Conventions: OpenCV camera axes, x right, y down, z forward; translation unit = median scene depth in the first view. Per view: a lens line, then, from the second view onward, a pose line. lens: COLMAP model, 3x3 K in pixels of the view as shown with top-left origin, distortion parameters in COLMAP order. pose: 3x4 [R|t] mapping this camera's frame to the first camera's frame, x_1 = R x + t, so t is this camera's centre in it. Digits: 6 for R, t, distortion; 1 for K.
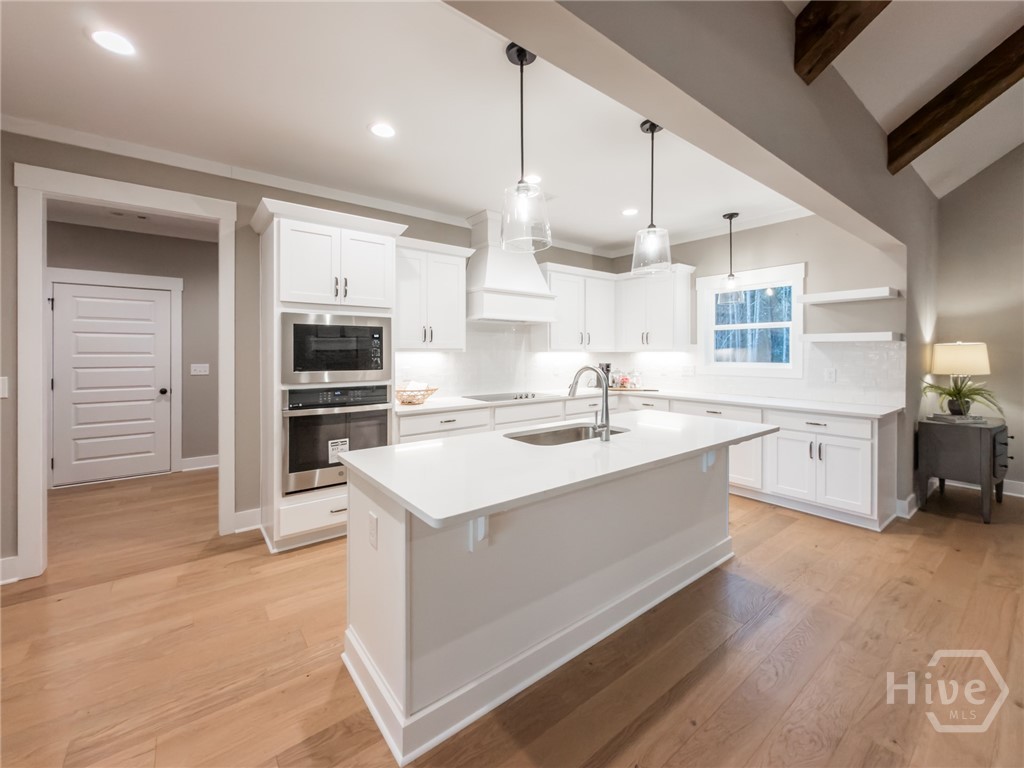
lens RADIAL K [[423.4, 0, 511.8], [0, 423.4, 351.3], [0, 0, 1]] dist [-0.002200, -0.000232]
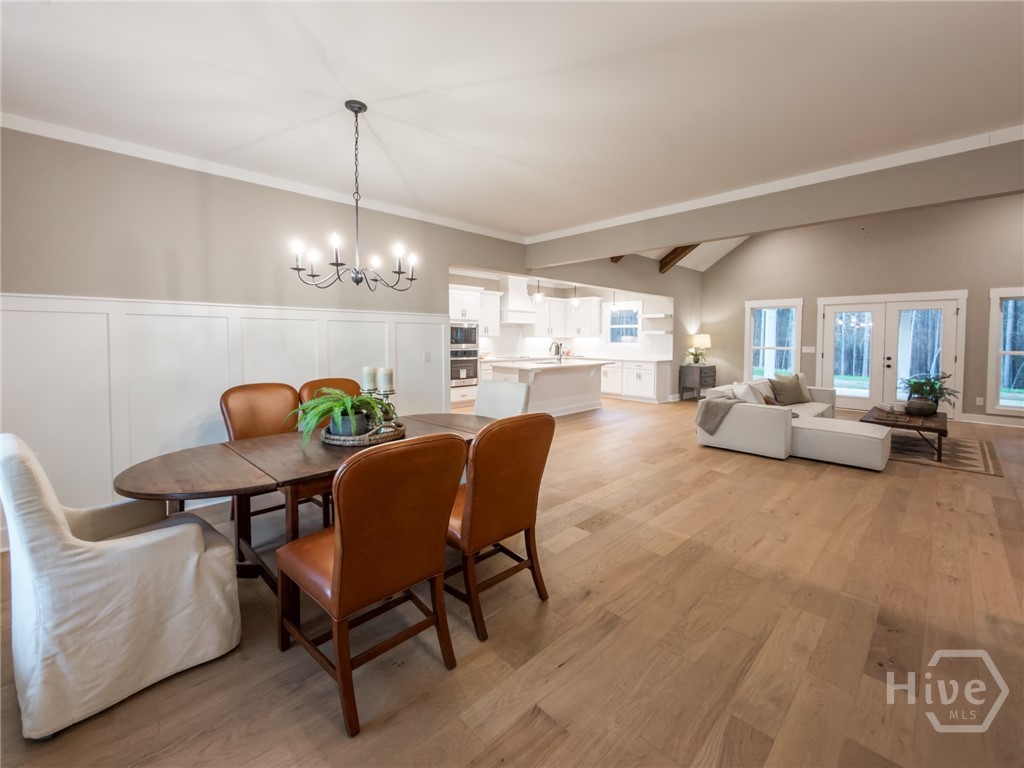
lens RADIAL K [[419.1, 0, 511.5], [0, 419.1, 349.0], [0, 0, 1]] dist [-0.001332, 0.000082]
pose [[0.994266, 0.002699, 0.106897, -0.311890], [-0.006001, 0.999514, 0.030581, -0.005165], [-0.106763, -0.031047, 0.993800, -1.364147]]
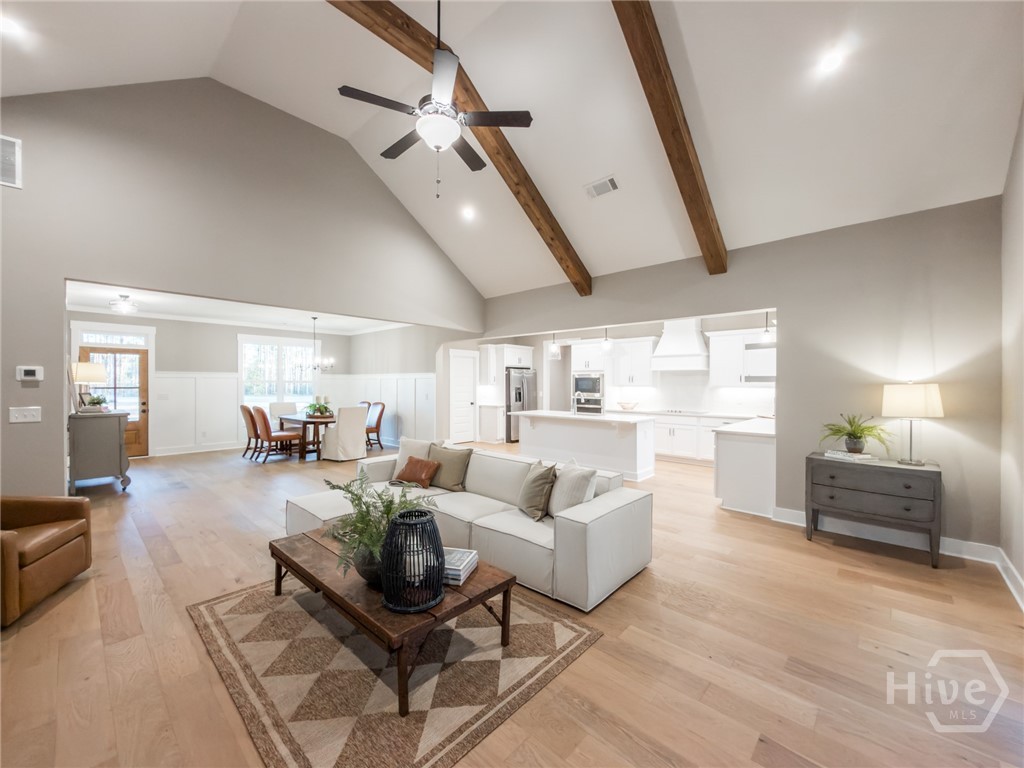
lens RADIAL K [[415.1, 0, 516.3], [0, 415.1, 381.8], [0, 0, 1]] dist [-0.000790, -0.000229]
pose [[0.171124, -0.001825, -0.985248, 1.891647], [-0.002887, 0.999993, -0.002354, -0.018584], [0.985245, 0.003247, 0.171117, 0.016488]]
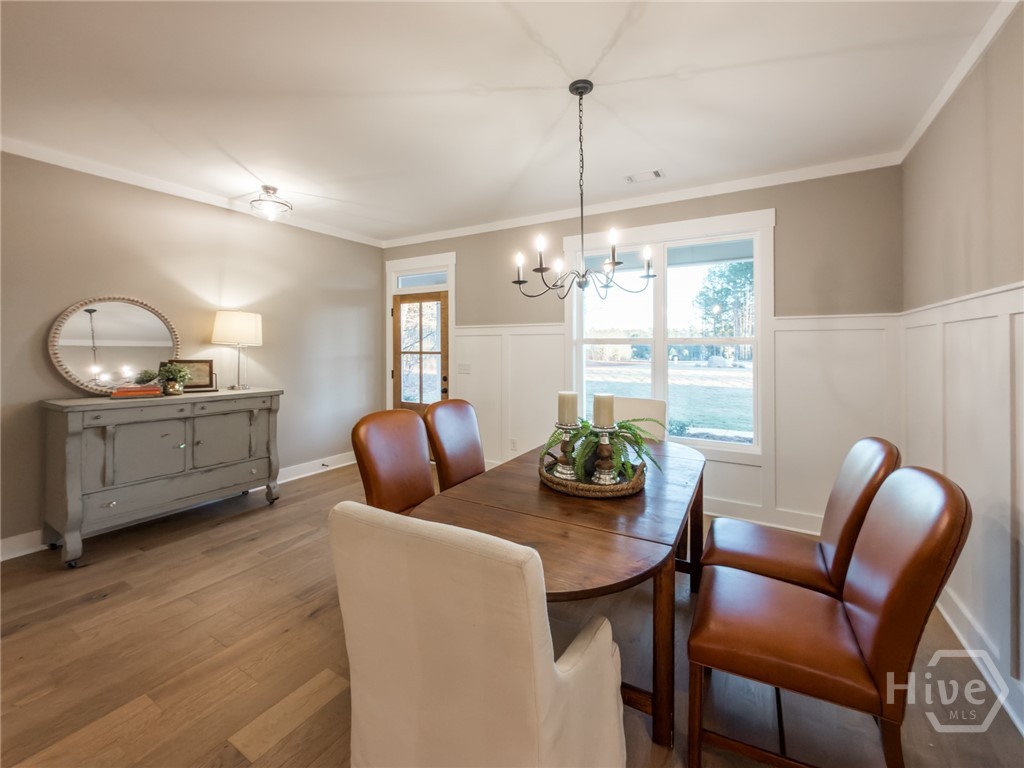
lens RADIAL K [[420.4, 0, 518.0], [0, 420.4, 350.6], [0, 0, 1]] dist [-0.001234, -0.000052]
pose [[-0.928036, 0.002775, -0.372481, -0.188563], [-0.000733, 0.999957, 0.009277, -0.008313], [0.372491, 0.008883, -0.927993, -0.169661]]
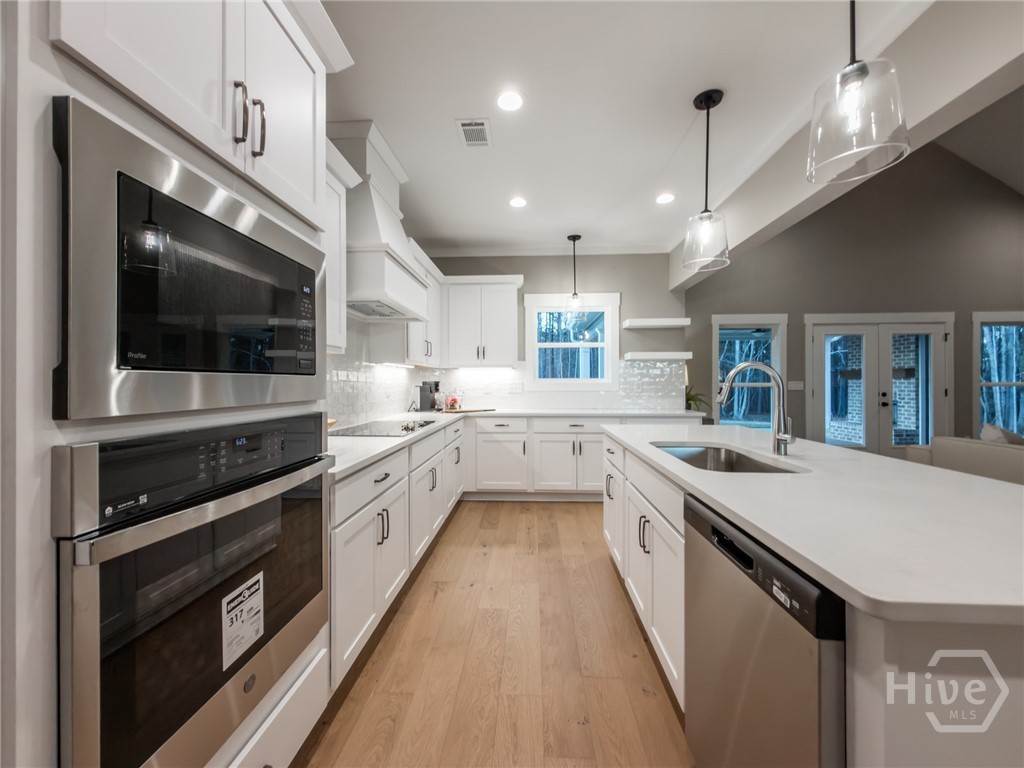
lens RADIAL K [[413.3, 0, 509.8], [0, 413.3, 381.7], [0, 0, 1]] dist [-0.000539, -0.000215]
pose [[0.658123, 0.000079, 0.752911, -0.412626], [0.000965, 0.999999, -0.000948, 0.042819], [-0.752910, 0.001350, 0.658122, 0.511010]]
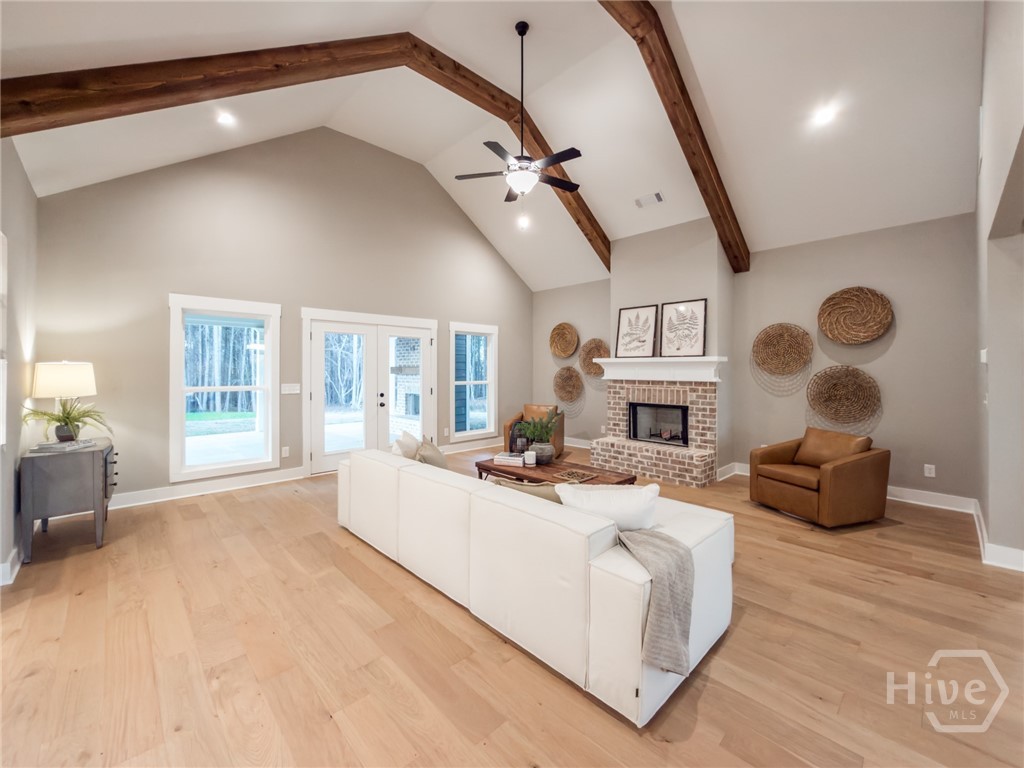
lens RADIAL K [[419.7, 0, 513.0], [0, 419.7, 368.6], [0, 0, 1]] dist [-0.000002, -0.000025]
pose [[-0.101655, 0.004204, 0.994811, 0.051612], [-0.003713, 0.999983, -0.004605, -0.006320], [-0.994813, -0.004162, -0.101638, 0.128261]]
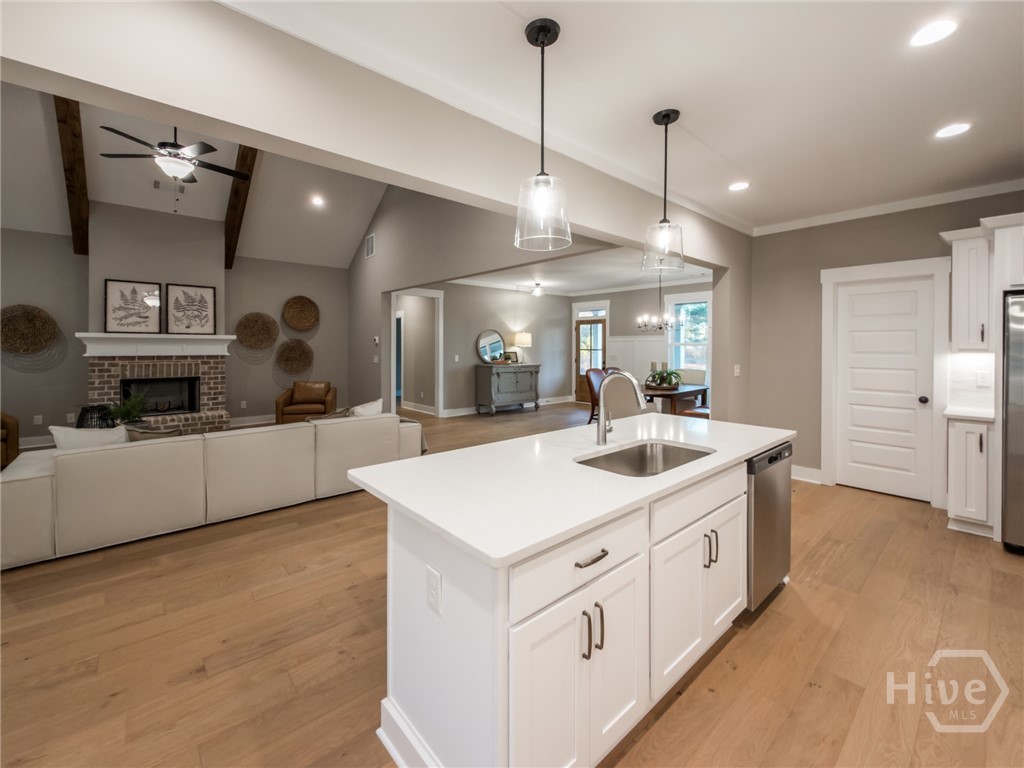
lens RADIAL K [[423.4, 0, 511.8], [0, 423.4, 351.3], [0, 0, 1]] dist [-0.002200, -0.000232]
pose [[-0.997895, -0.001852, -0.064822, 0.277469], [-0.002756, 0.999900, 0.013859, -0.014730], [0.064789, 0.014008, -0.997801, 1.124298]]
